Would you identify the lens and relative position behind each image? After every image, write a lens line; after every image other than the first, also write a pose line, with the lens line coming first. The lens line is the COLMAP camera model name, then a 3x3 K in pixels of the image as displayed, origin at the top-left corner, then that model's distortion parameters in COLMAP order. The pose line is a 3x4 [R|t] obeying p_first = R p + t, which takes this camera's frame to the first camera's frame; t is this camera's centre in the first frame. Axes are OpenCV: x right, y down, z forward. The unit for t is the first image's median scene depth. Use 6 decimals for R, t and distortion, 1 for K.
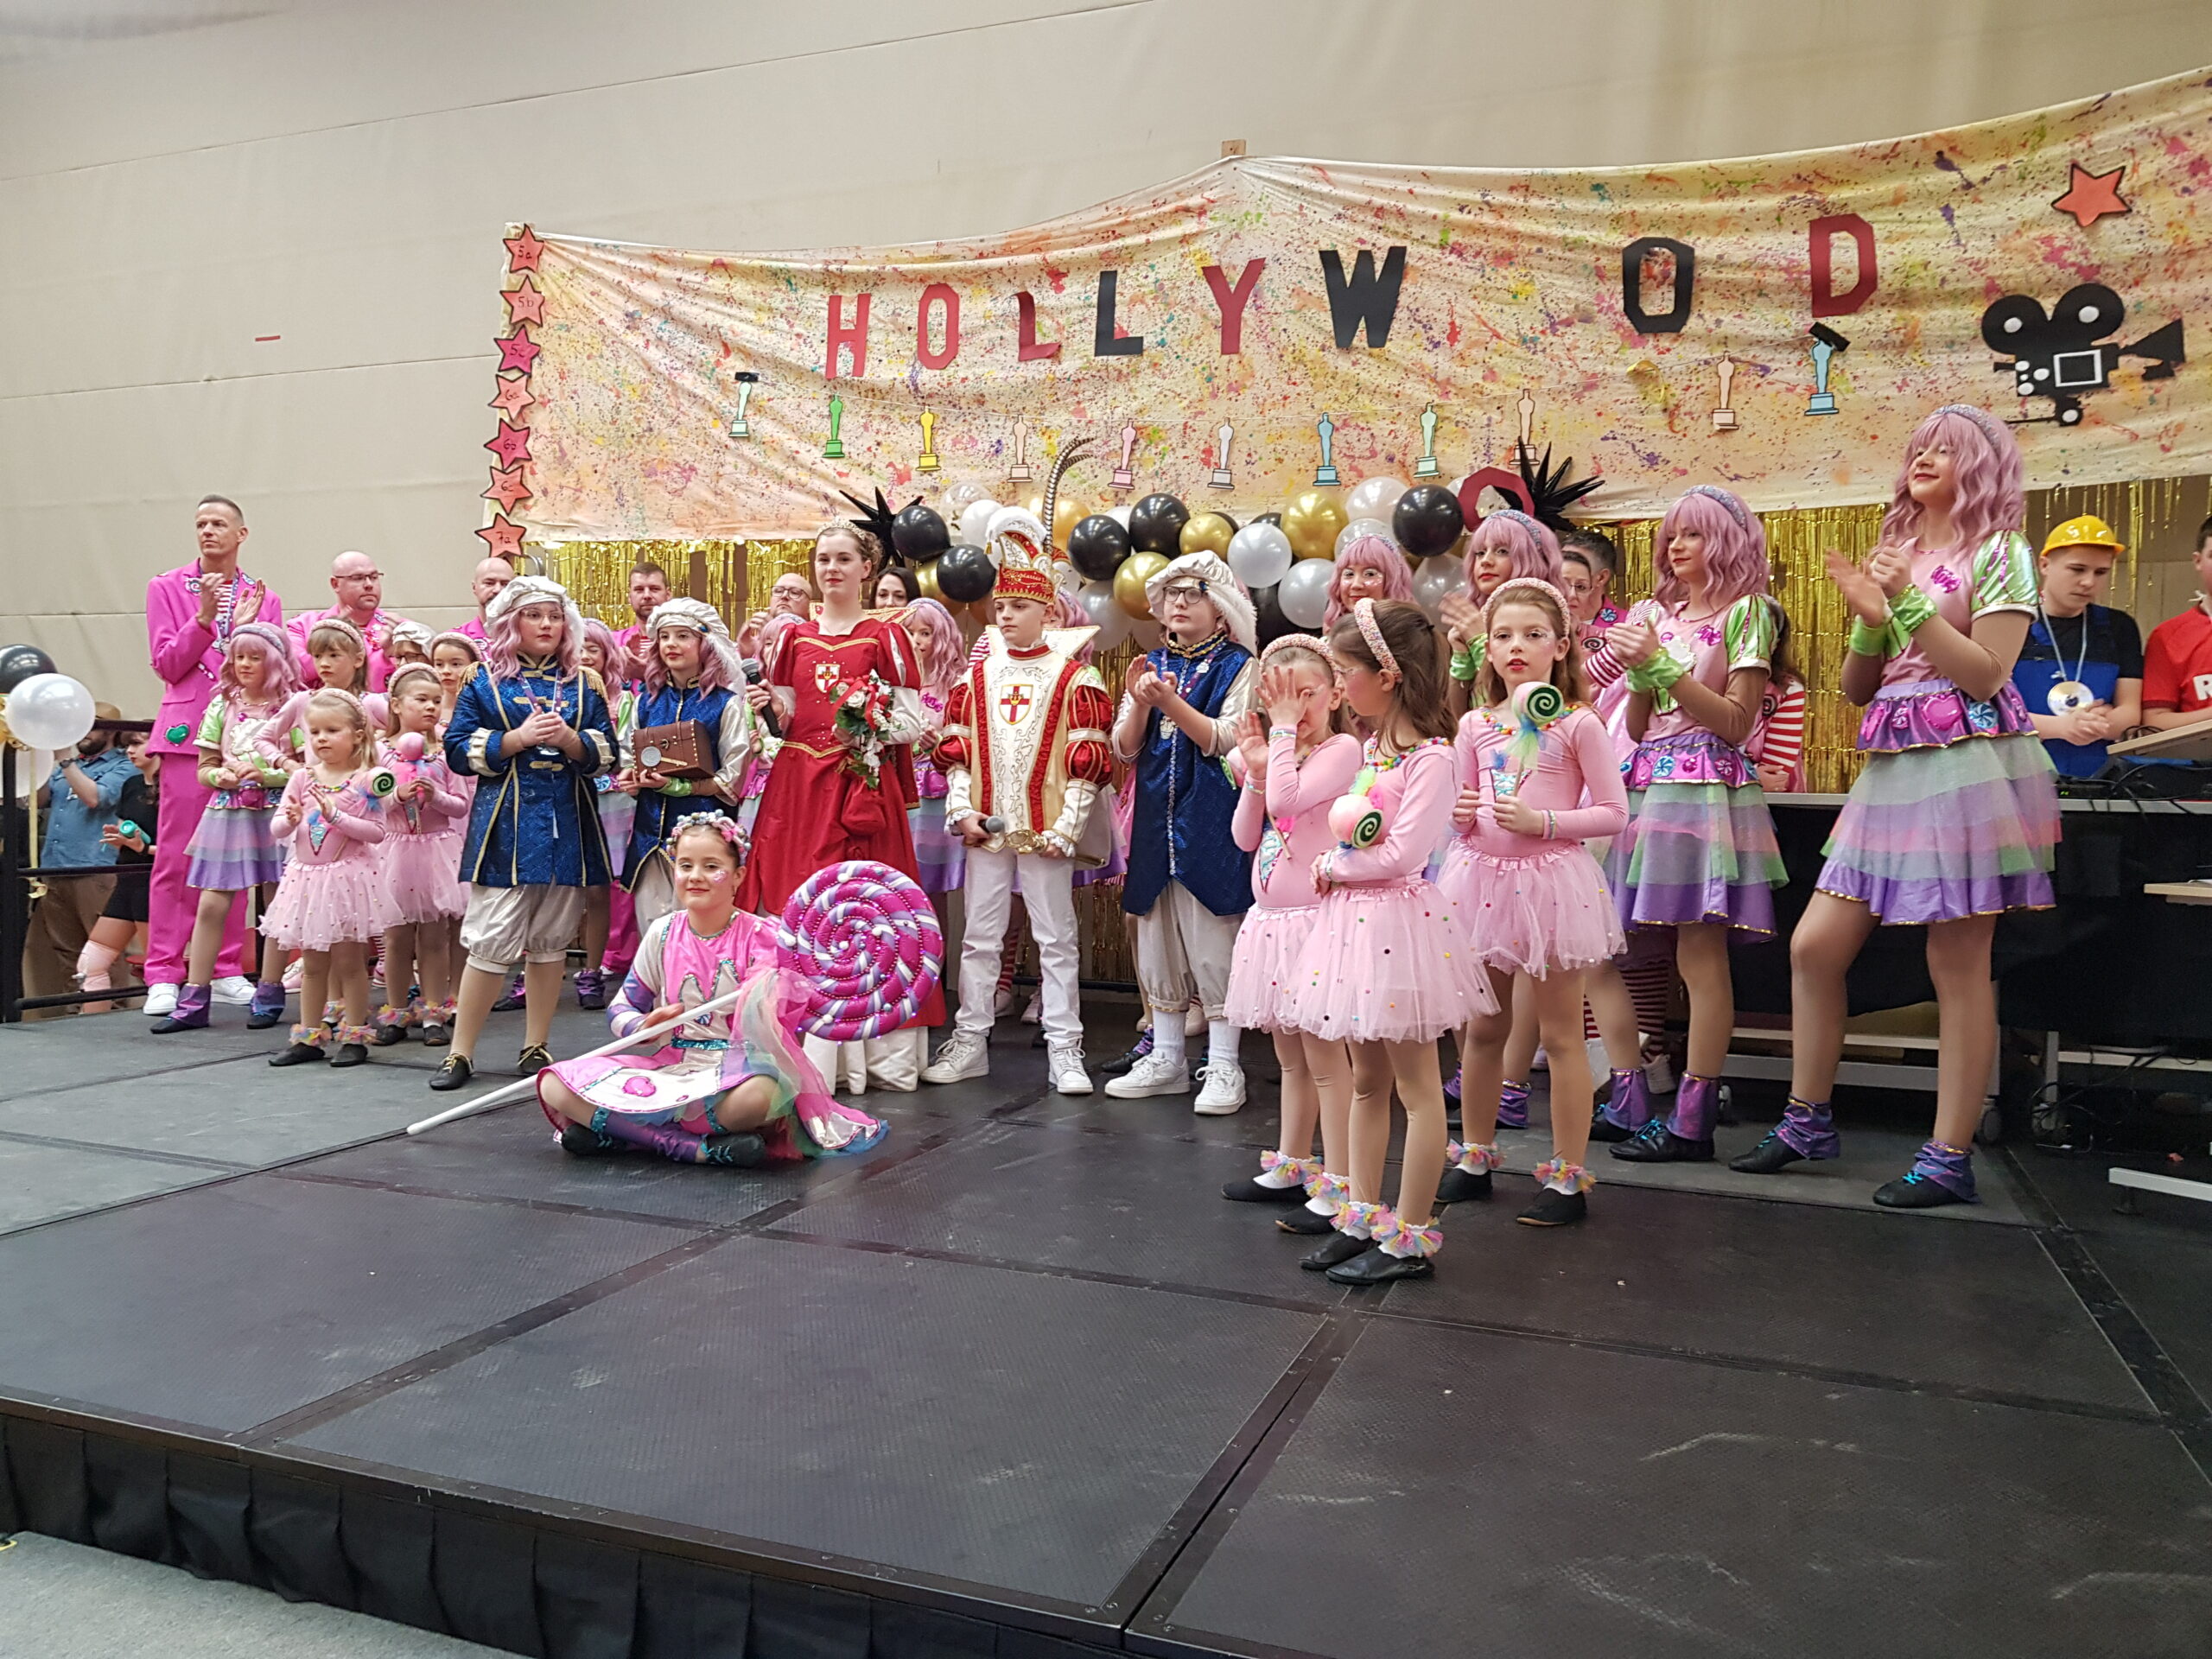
lens RADIAL K [[1710.0, 0, 1106.0], [0, 1710.0, 829.5], [0, 0, 1]] dist [0.089539, -0.138218]
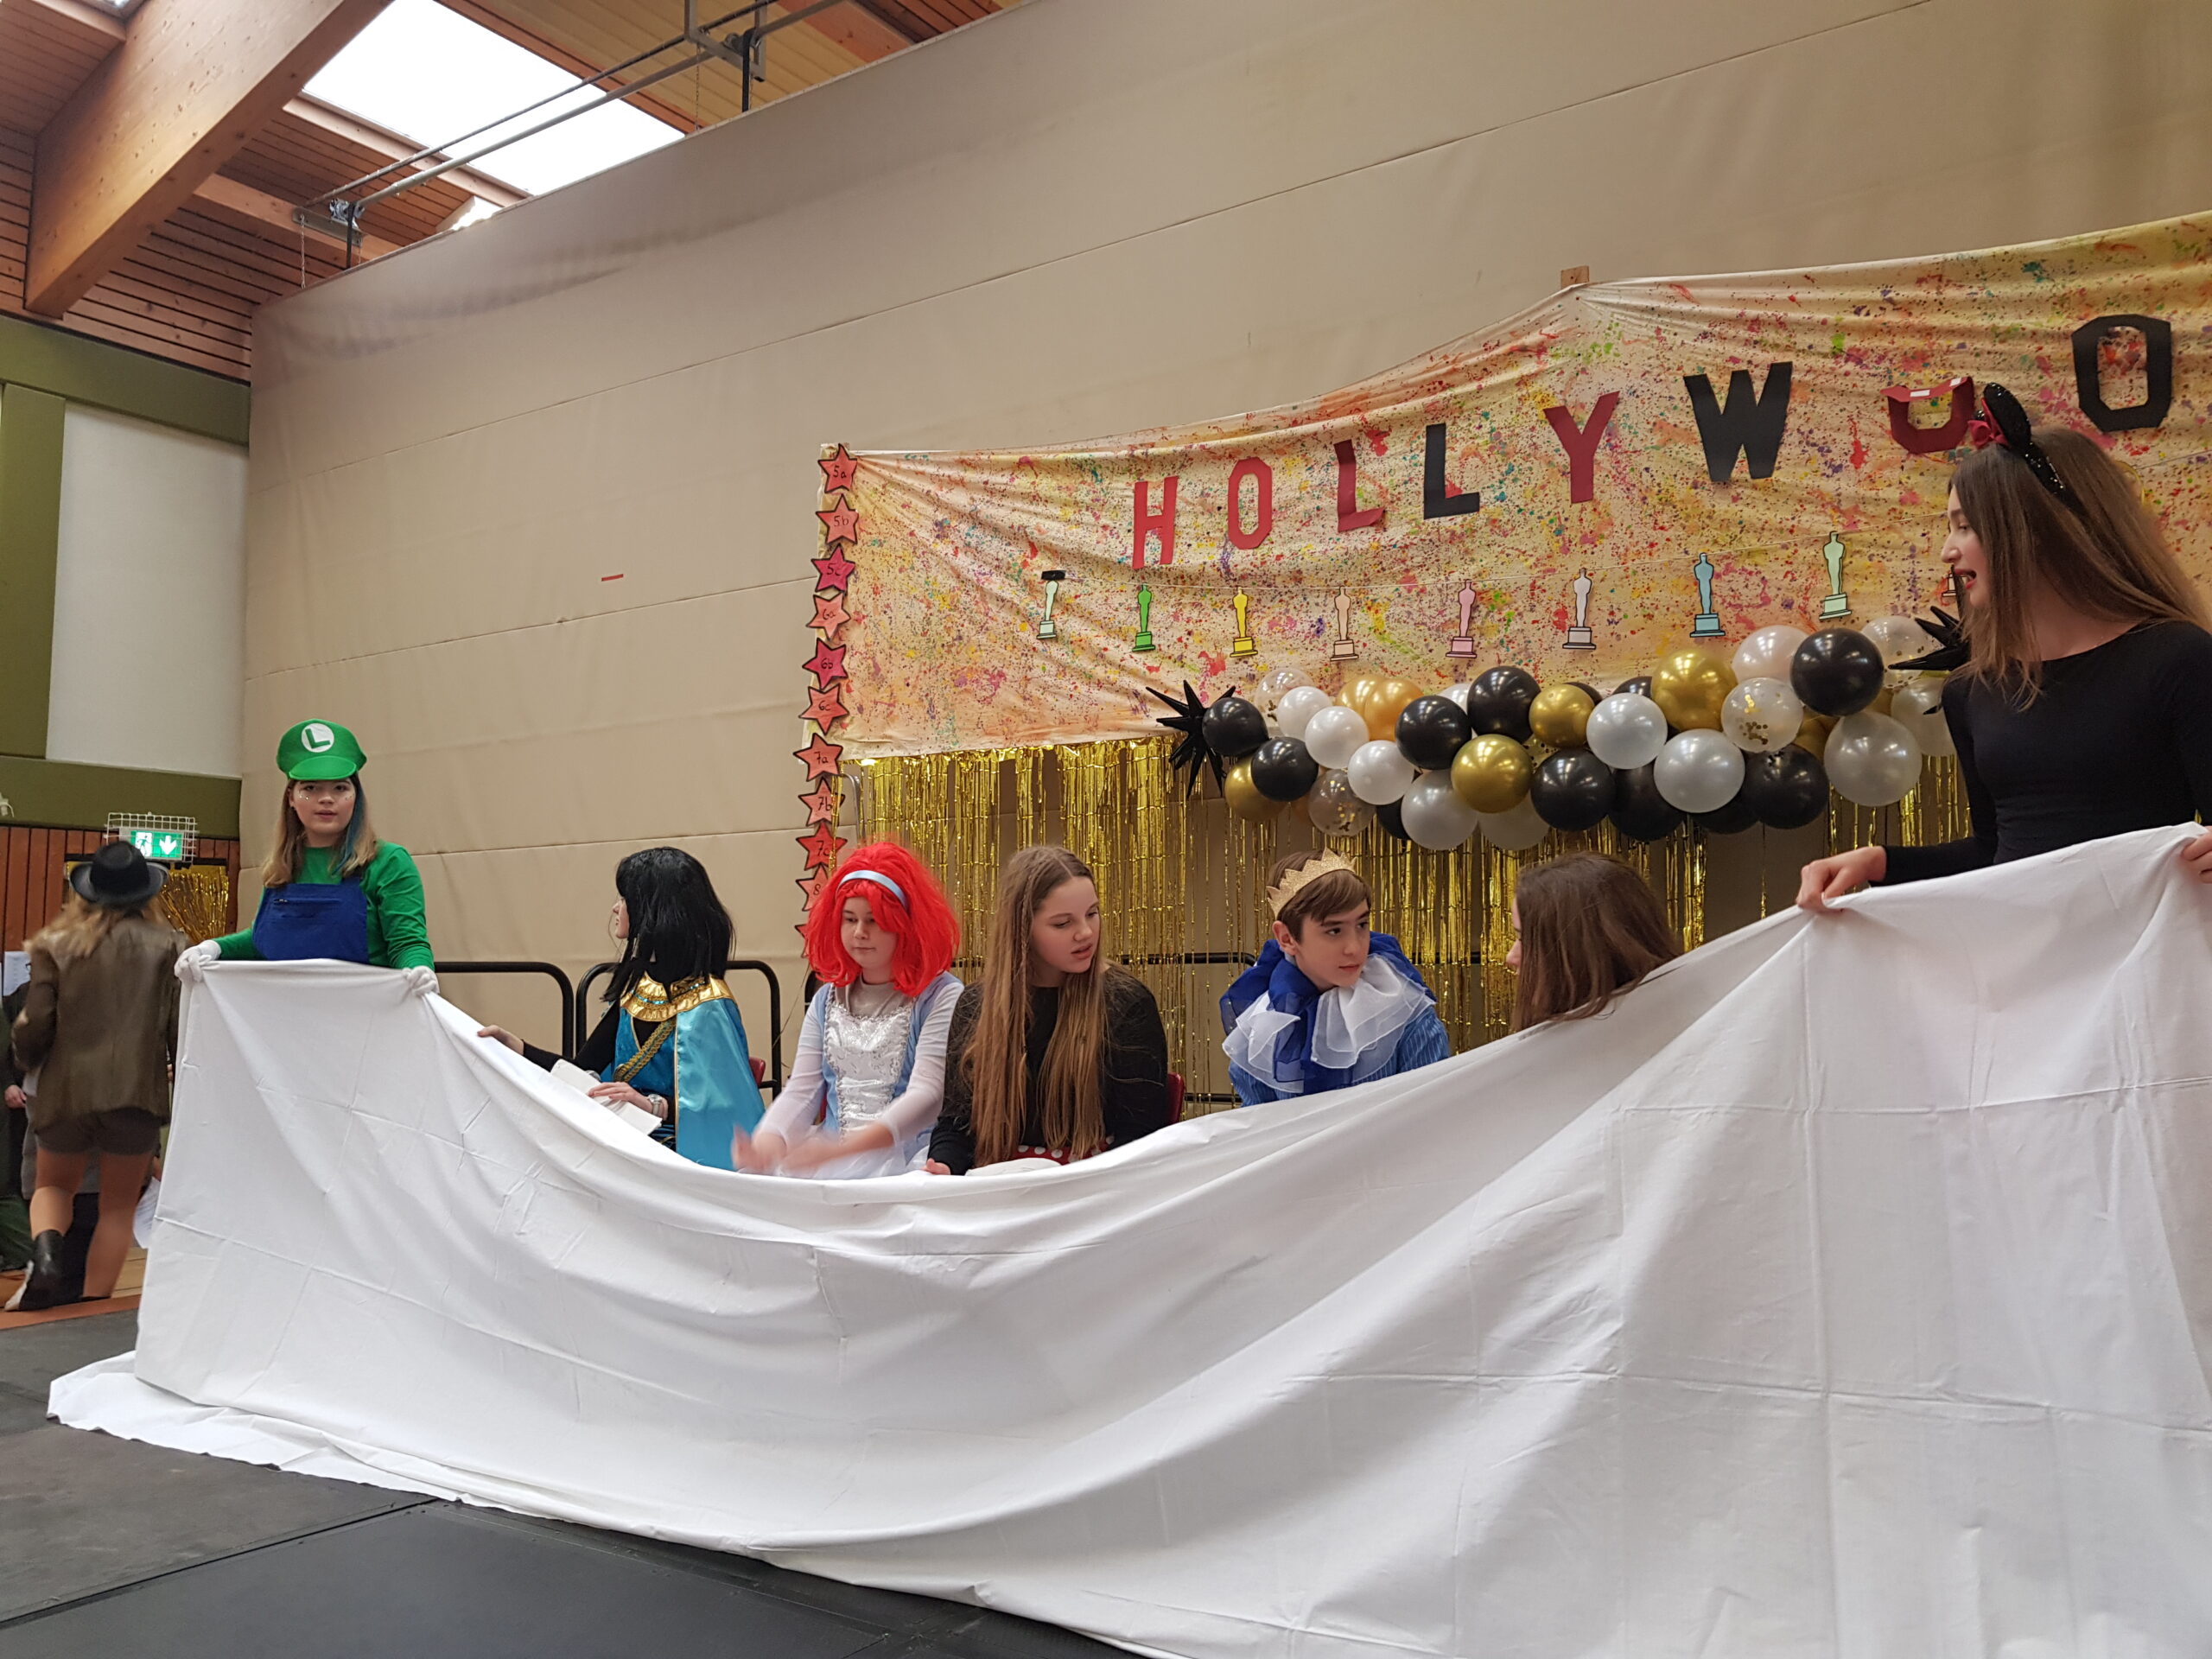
lens RADIAL K [[1693.3, 0, 1106.0], [0, 1693.3, 829.5], [0, 0, 1]] dist [0.063216, -0.113329]
pose [[0.973481, -0.047389, -0.223806, 0.022449], [0.024047, 0.994087, -0.105892, -0.026625], [0.227501, 0.097702, 0.968864, 0.128364]]
